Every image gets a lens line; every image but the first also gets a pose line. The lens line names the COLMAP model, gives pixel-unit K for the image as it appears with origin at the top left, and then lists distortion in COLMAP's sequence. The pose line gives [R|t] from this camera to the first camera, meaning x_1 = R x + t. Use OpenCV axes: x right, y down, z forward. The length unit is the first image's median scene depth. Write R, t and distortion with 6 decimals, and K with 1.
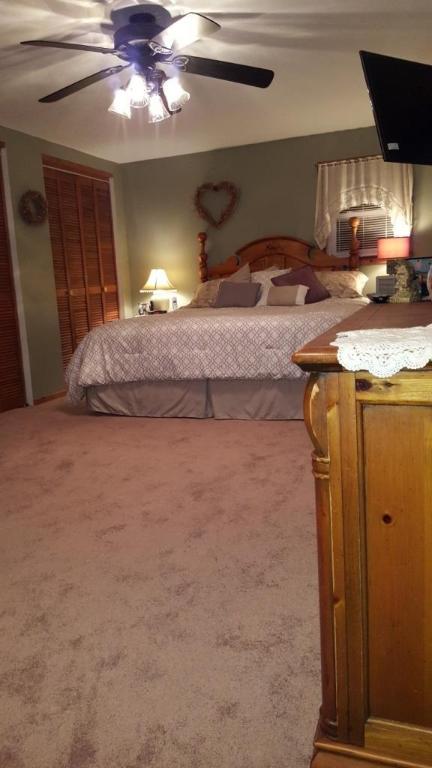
lens RADIAL K [[576.8, 0, 200.8], [0, 576.8, 381.6], [0, 0, 1]] dist [0.123447, -0.202959]
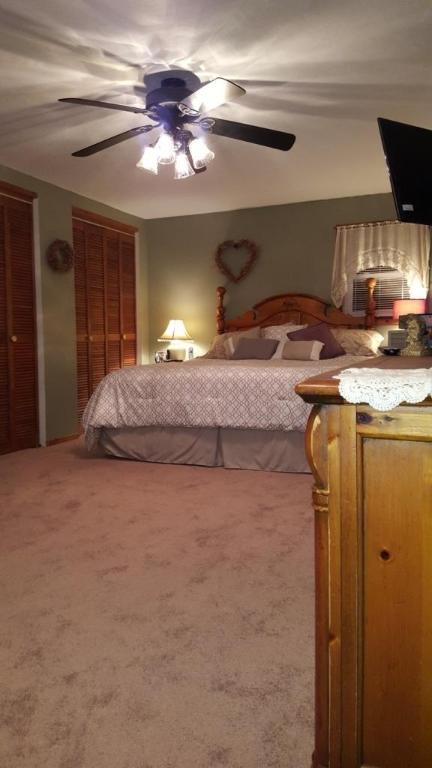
lens RADIAL K [[576.5, 0, 197.3], [0, 576.5, 384.5], [0, 0, 1]] dist [0.121652, -0.187996]
pose [[0.998232, 0.048841, -0.033877, 0.004391], [-0.051683, 0.994707, -0.088808, 0.012467], [0.029360, 0.090402, 0.995472, -0.007606]]
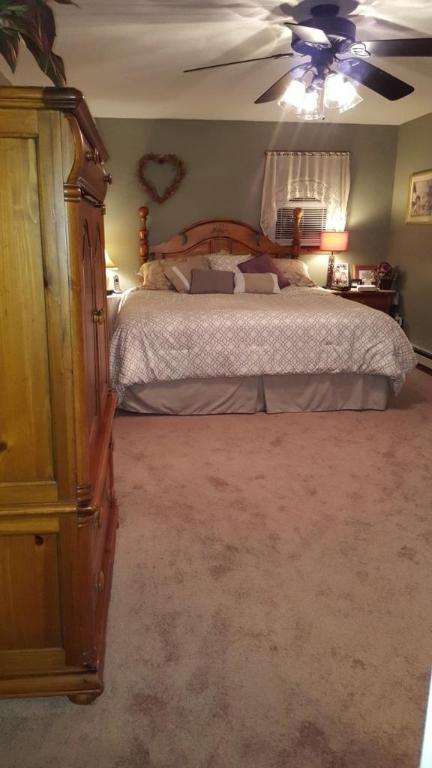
lens RADIAL K [[576.5, 0, 197.3], [0, 576.5, 384.5], [0, 0, 1]] dist [0.121652, -0.187996]
pose [[0.889388, -0.054955, 0.453837, -0.536379], [0.016588, 0.995974, 0.088096, -0.076350], [-0.456851, -0.070823, 0.886719, 0.155613]]
